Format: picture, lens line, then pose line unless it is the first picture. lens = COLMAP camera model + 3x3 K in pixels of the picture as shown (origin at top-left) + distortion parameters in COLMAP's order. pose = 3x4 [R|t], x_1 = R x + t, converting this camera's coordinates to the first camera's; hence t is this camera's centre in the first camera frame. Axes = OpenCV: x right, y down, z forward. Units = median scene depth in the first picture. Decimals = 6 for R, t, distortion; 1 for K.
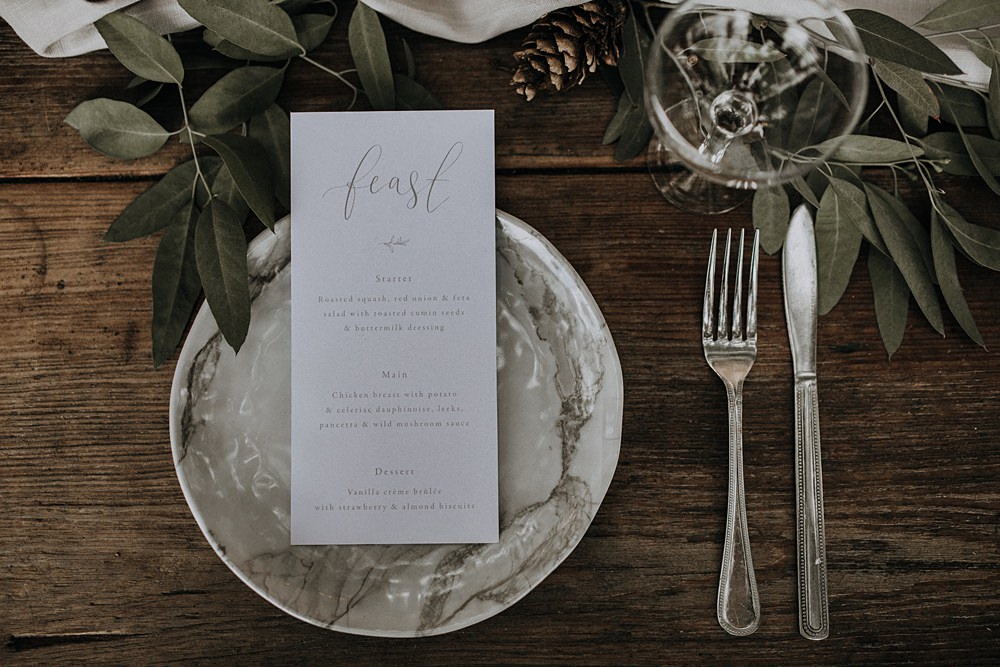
lens RADIAL K [[994.8, 0, 500.0], [0, 994.8, 333.5], [0, 0, 1]] dist [-0.000965, 0.022789]
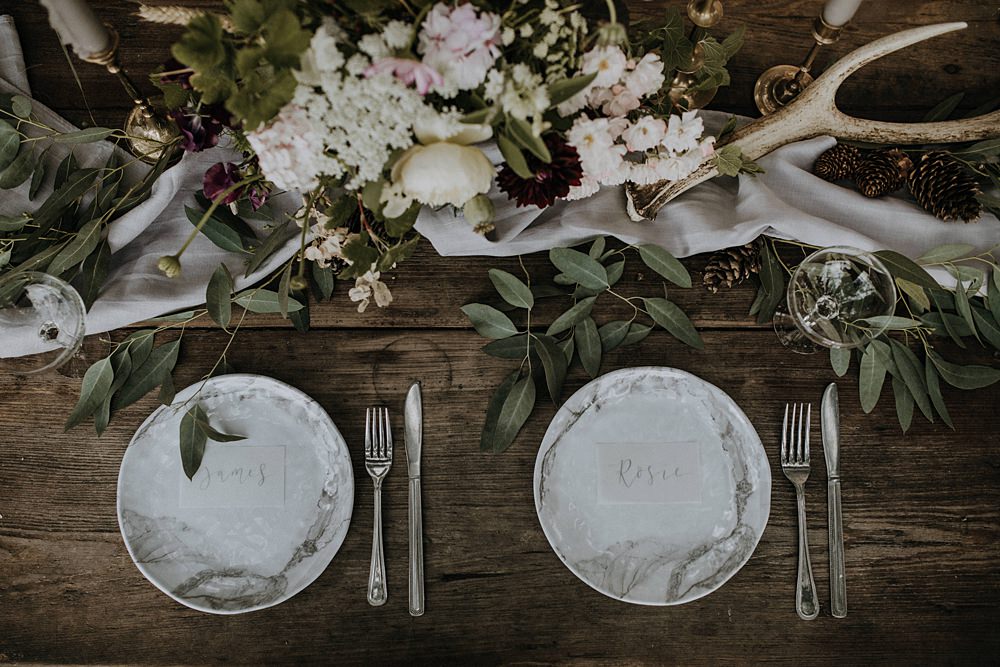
lens RADIAL K [[994.8, 0, 500.0], [0, 994.8, 333.5], [0, 0, 1]] dist [-0.000965, 0.022789]
pose [[0.999692, 0.017364, 0.017740, -0.412153], [-0.016661, 0.999098, -0.039067, -0.078373], [-0.018402, 0.038759, 0.999079, -0.880847]]
